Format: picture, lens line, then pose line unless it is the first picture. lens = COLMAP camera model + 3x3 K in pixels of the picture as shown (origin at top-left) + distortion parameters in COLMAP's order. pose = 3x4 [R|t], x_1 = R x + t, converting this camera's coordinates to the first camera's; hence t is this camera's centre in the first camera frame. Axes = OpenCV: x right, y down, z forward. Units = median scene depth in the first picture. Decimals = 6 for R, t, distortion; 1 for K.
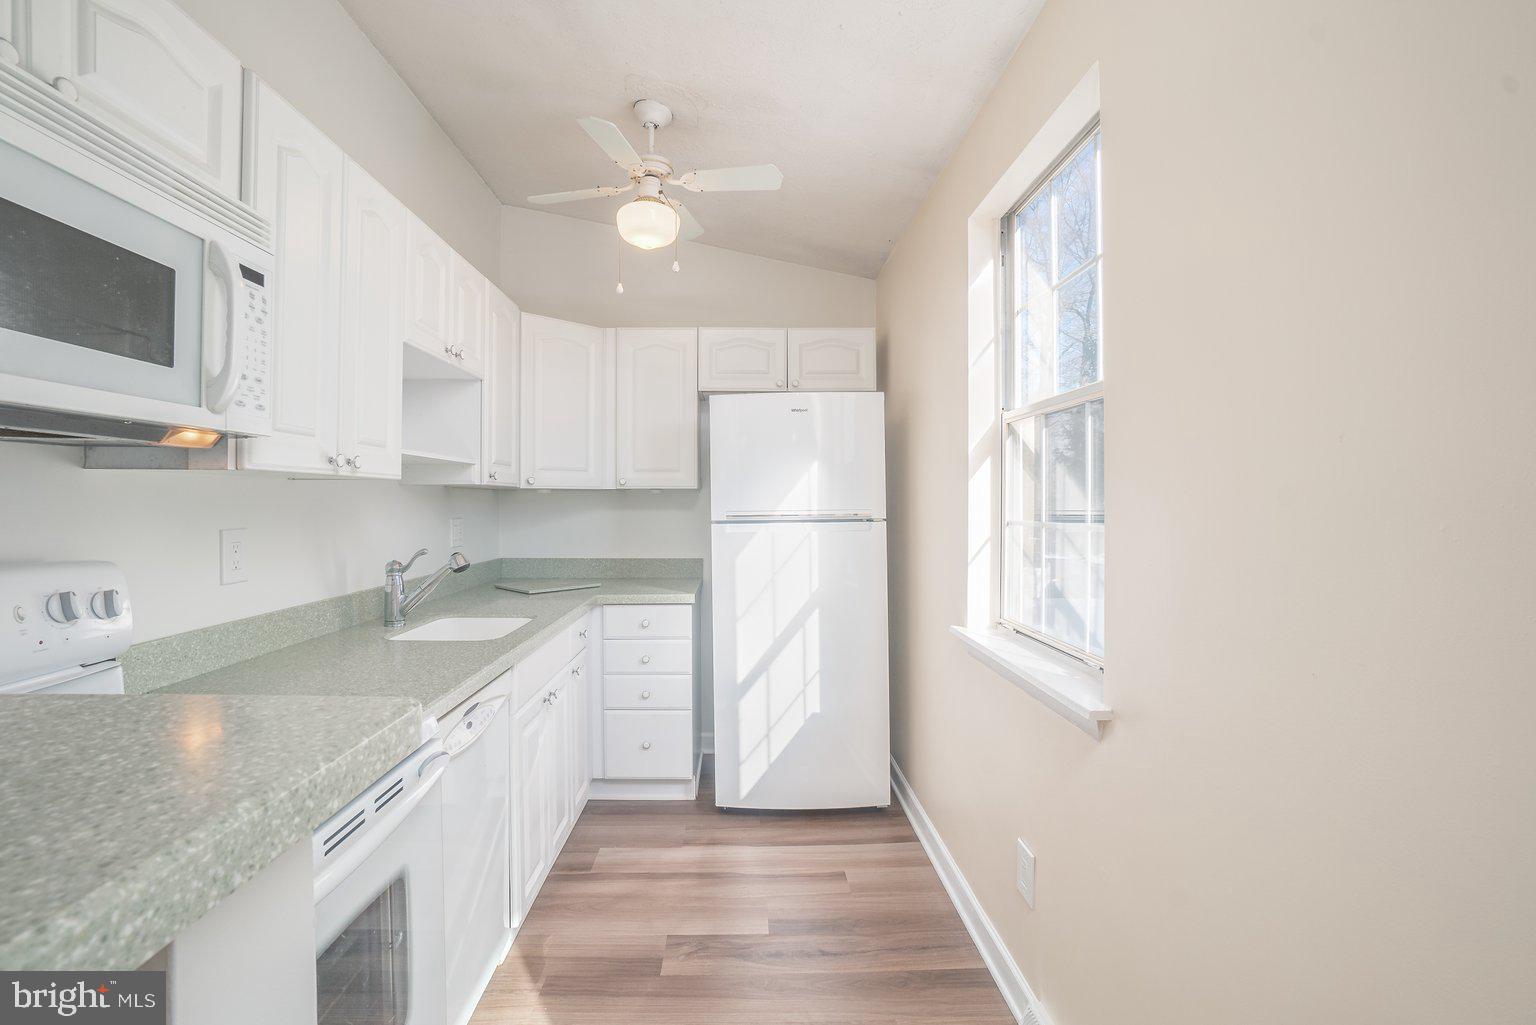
lens RADIAL K [[670.9, 0, 716.6], [0, 670.9, 501.4], [0, 0, 1]] dist [-0.048989, 0.006743]
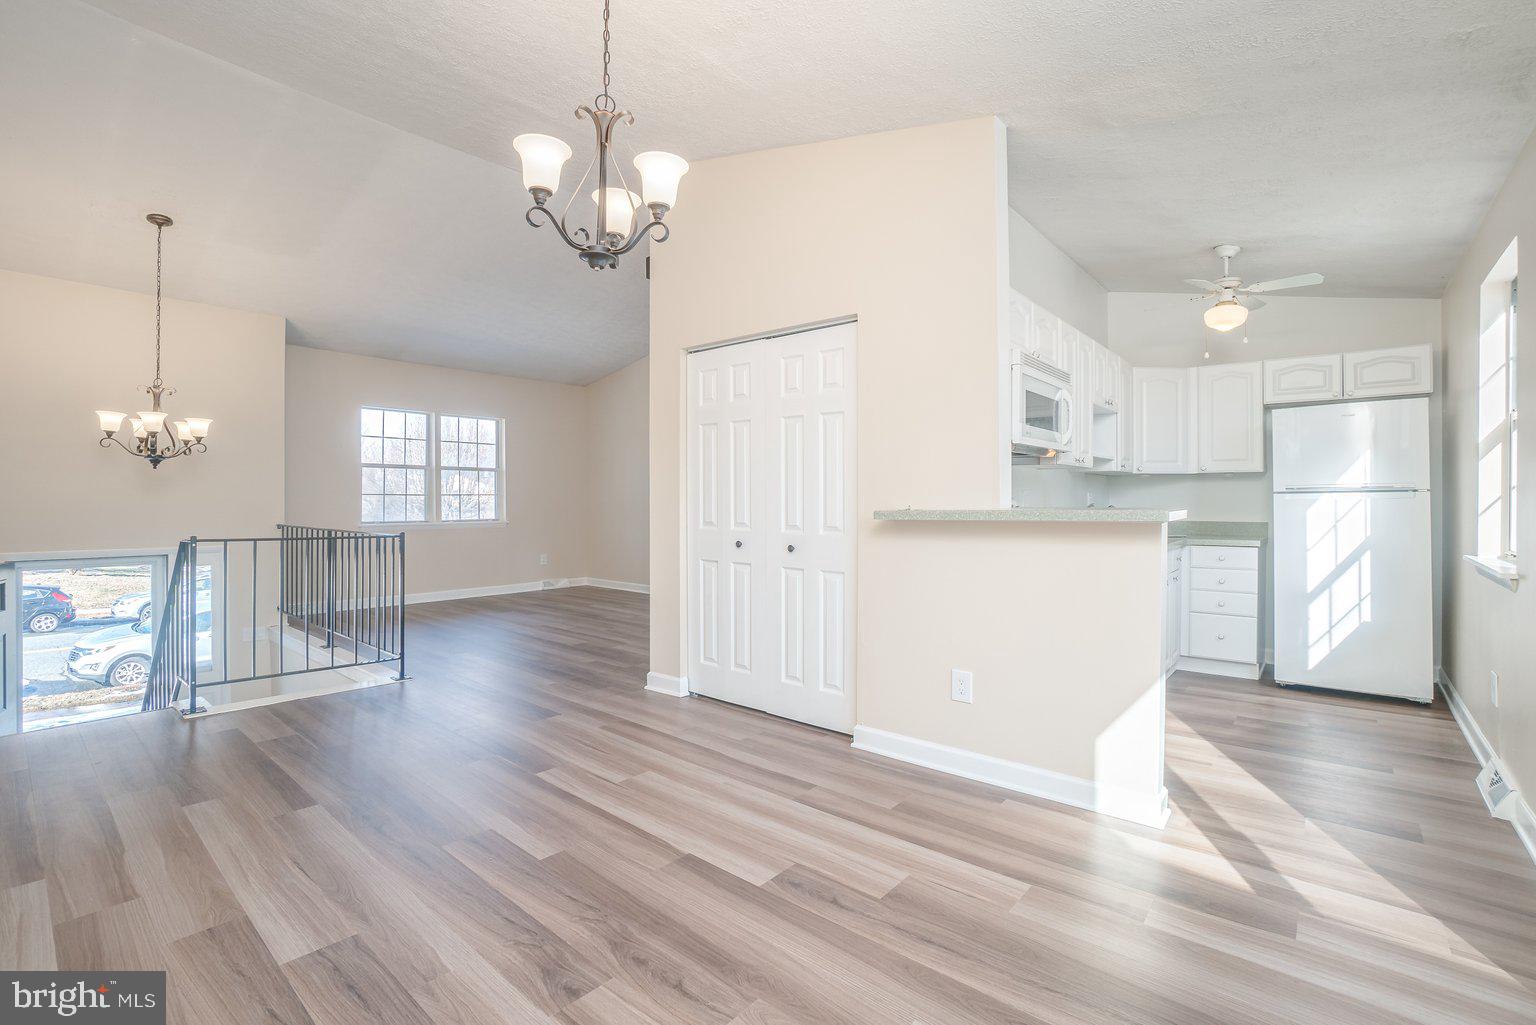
lens RADIAL K [[670.9, 0, 716.6], [0, 670.9, 501.4], [0, 0, 1]] dist [-0.048989, 0.006743]
pose [[0.746096, 0.002241, -0.665835, 0.029953], [-0.001804, 0.999997, 0.001344, 0.051915], [0.665836, 0.000199, 0.746098, -0.975477]]
